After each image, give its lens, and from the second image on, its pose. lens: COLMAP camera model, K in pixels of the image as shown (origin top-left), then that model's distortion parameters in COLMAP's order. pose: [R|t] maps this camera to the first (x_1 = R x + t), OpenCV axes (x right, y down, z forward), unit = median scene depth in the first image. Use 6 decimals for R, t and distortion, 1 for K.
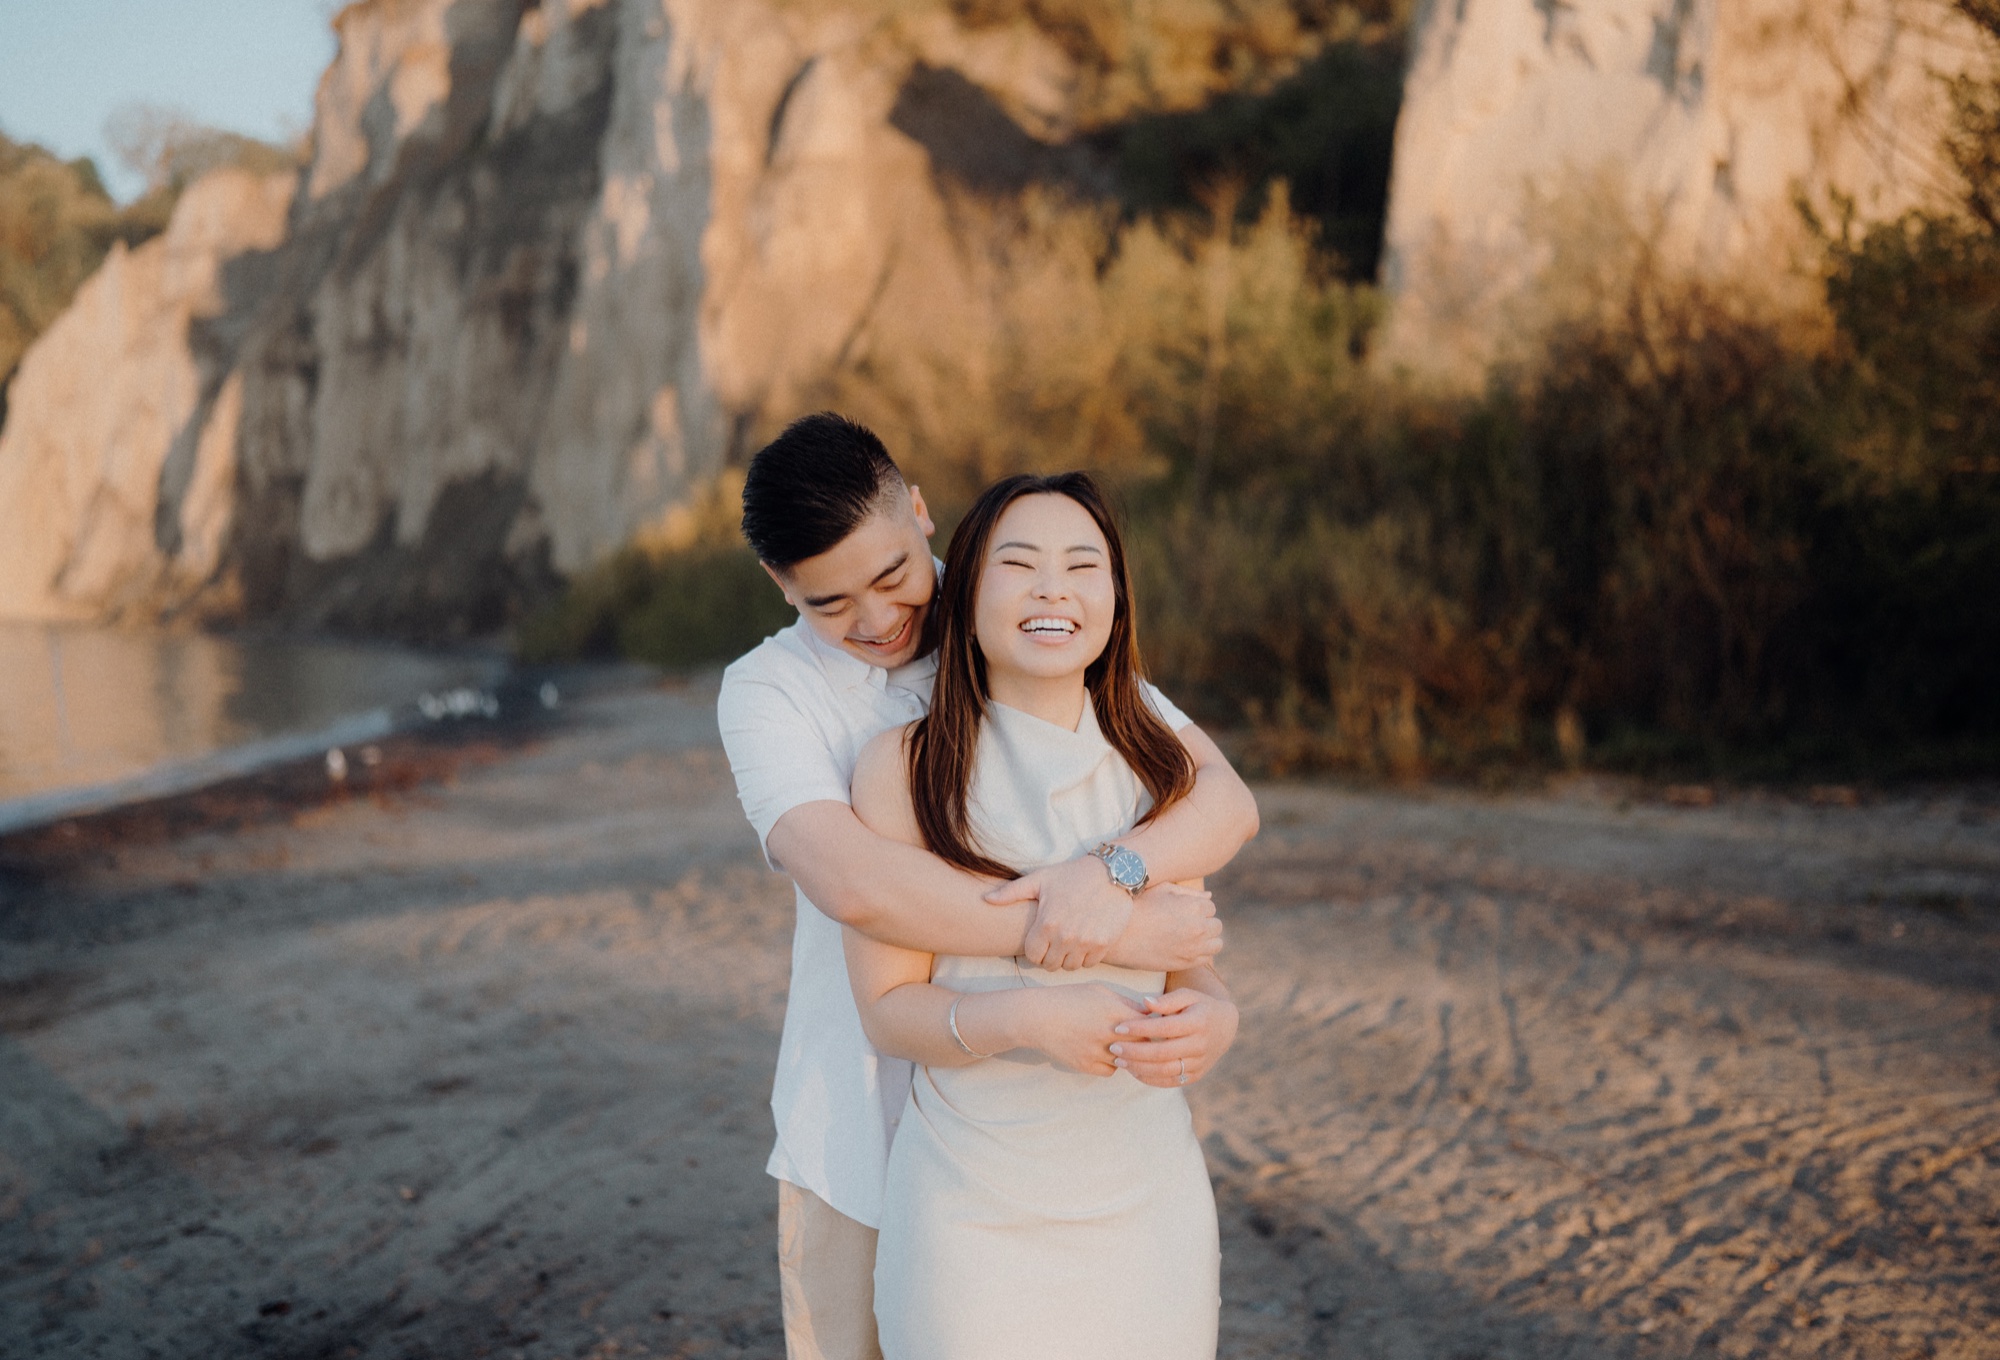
lens RADIAL K [[2081.5, 0, 1080.1], [0, 2081.5, 632.3], [0, 0, 1]] dist [-0.132226, 0.269960]
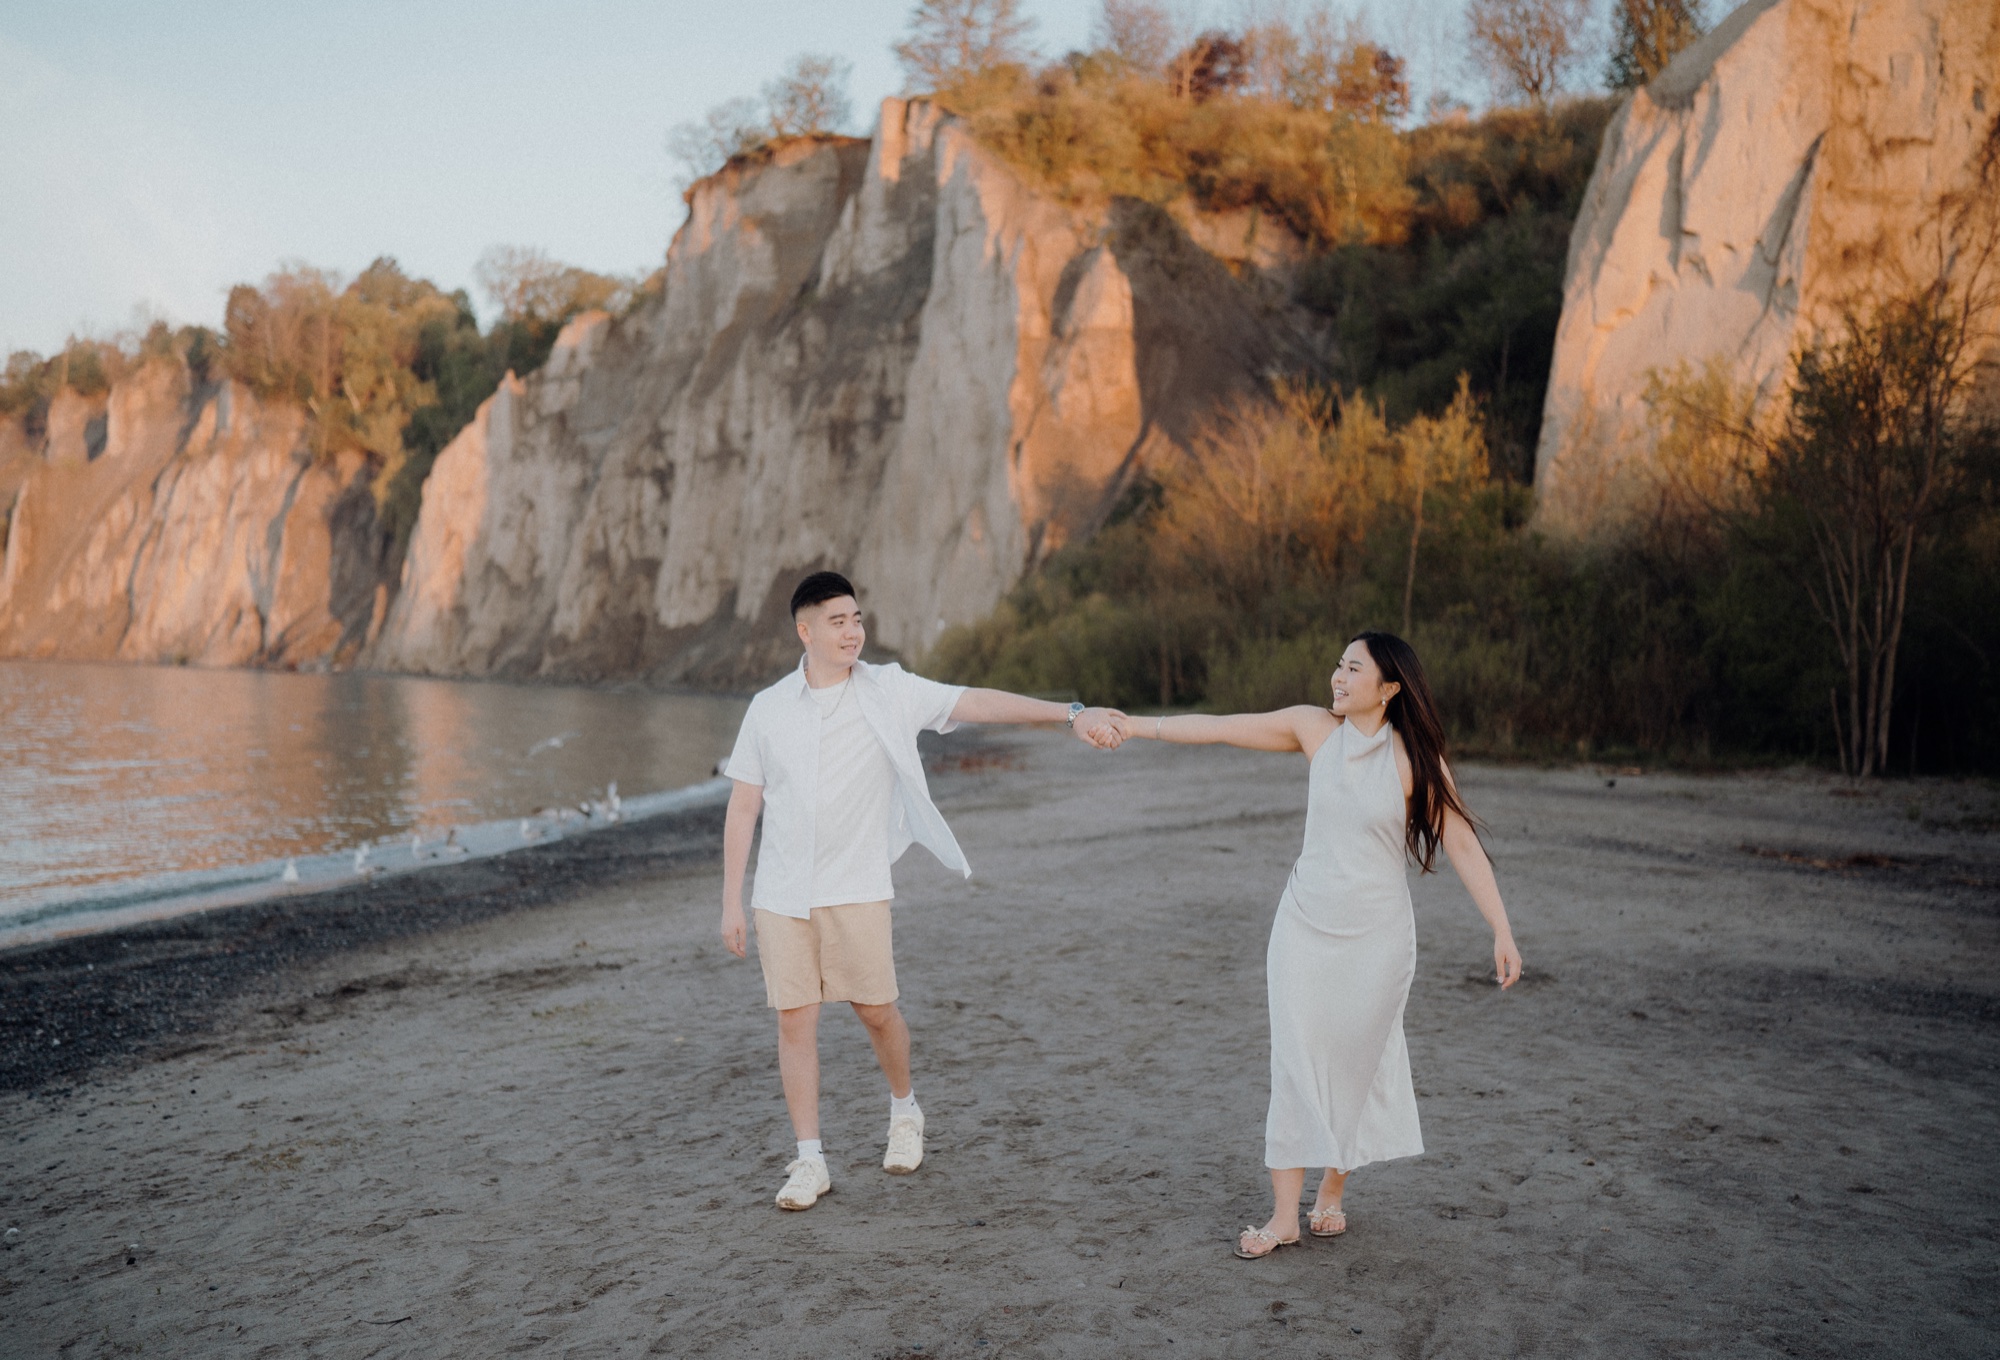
lens RADIAL K [[1910.4, 0, 994.0], [0, 1910.4, 685.5], [0, 0, 1]] dist [-0.117160, 0.233655]
pose [[0.989376, 0.028481, -0.142560, -0.012000], [-0.029890, 0.999523, -0.007750, 0.002521], [0.142271, 0.011929, 0.989756, -0.131729]]
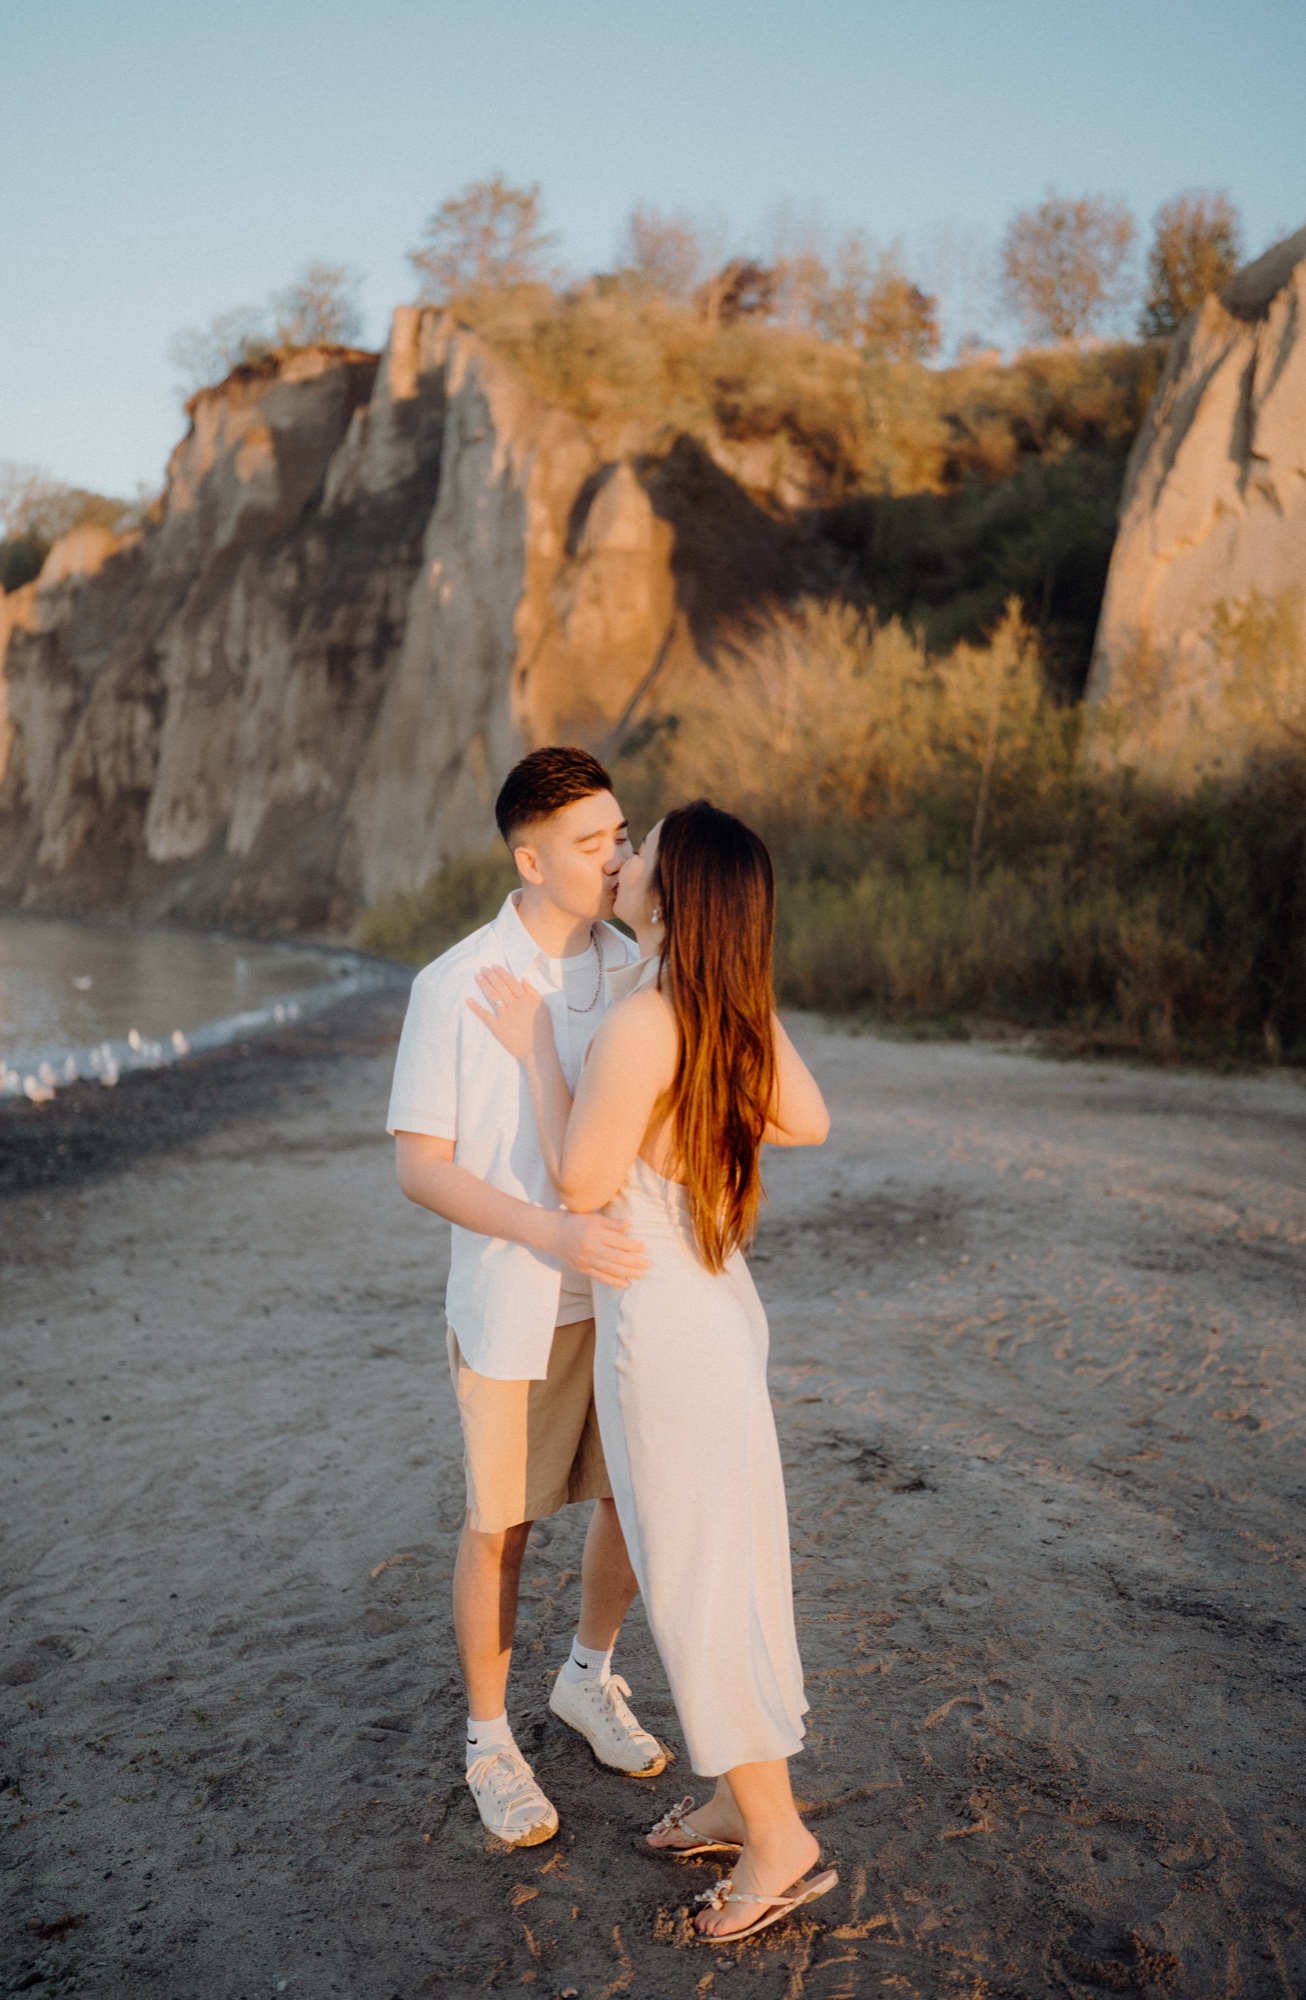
lens RADIAL K [[1848.8, 0, 657.2], [0, 1848.8, 1000.8], [0, 0, 1]] dist [-0.120682, 0.224807]
pose [[0.996648, 0.055739, -0.059875, -0.017444], [-0.054186, 0.998159, 0.027256, 0.000833], [0.061284, -0.023921, 0.997834, -0.048801]]
